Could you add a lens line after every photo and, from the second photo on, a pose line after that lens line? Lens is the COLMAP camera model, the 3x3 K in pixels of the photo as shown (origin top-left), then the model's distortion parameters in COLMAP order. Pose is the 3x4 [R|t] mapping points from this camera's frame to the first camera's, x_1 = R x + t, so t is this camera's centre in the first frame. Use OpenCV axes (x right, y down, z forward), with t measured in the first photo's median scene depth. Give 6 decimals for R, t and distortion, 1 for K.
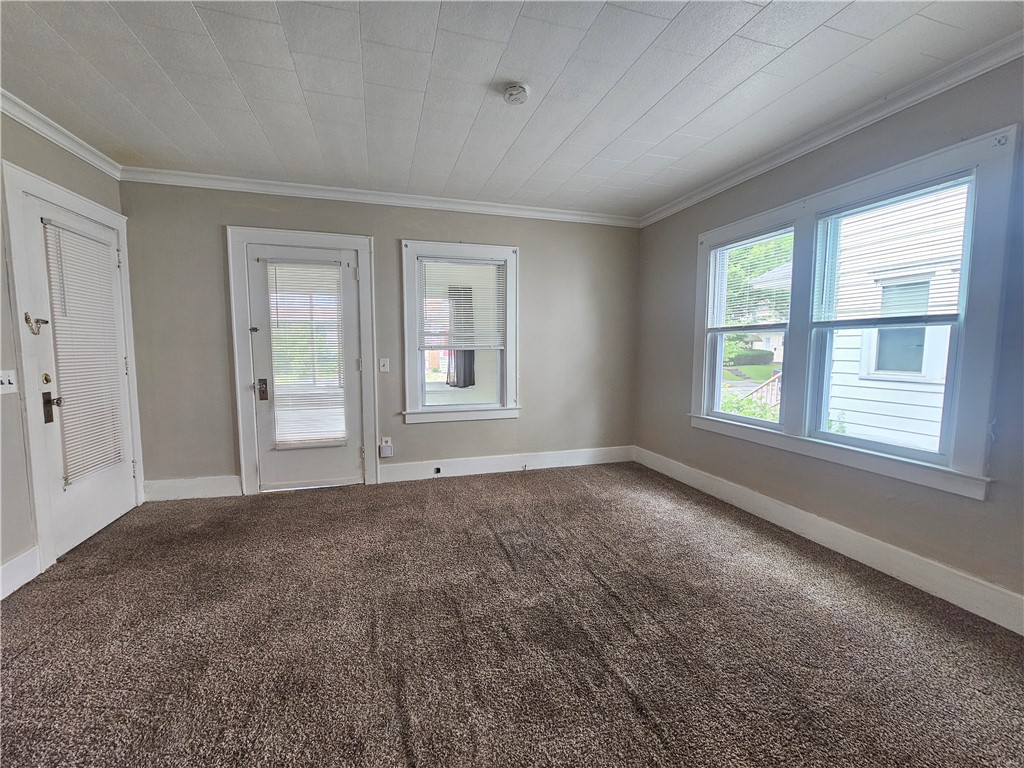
lens RADIAL K [[419.0, 0, 507.3], [0, 419.0, 384.5], [0, 0, 1]] dist [-0.003978, 0.002561]
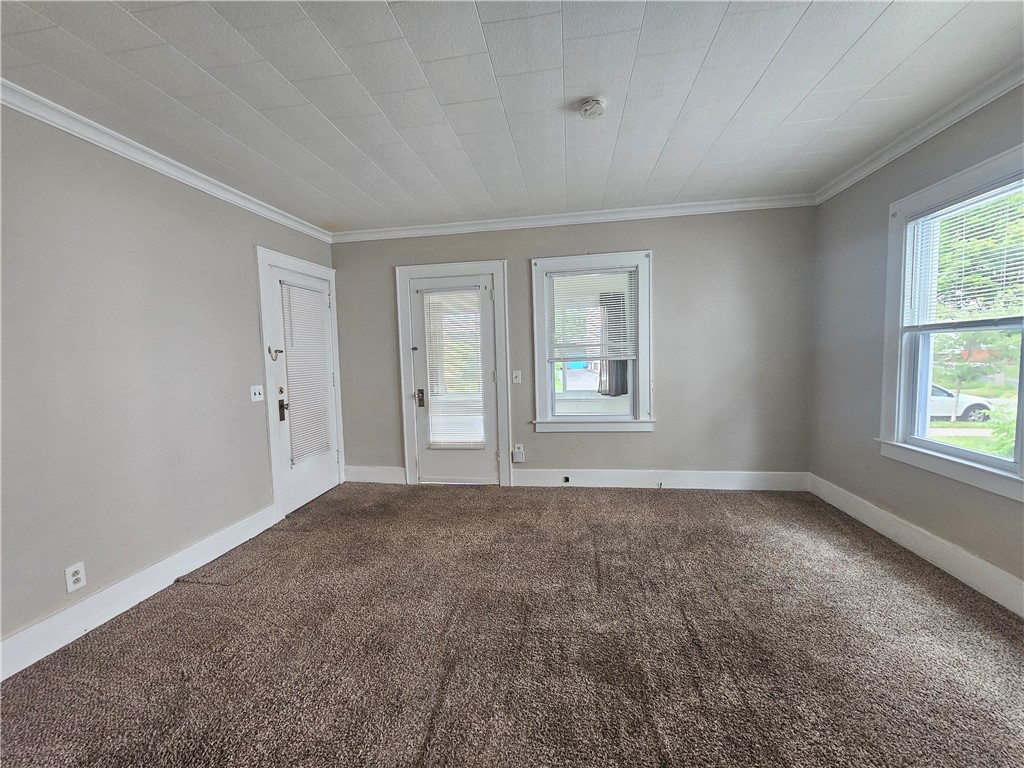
lens RADIAL K [[419.0, 0, 508.9], [0, 419.0, 385.5], [0, 0, 1]] dist [-0.003978, 0.002561]
pose [[0.903135, 0.003971, -0.429338, 0.187245], [-0.007055, 0.999959, -0.005593, -0.022346], [0.429298, 0.008080, 0.903127, 0.020870]]
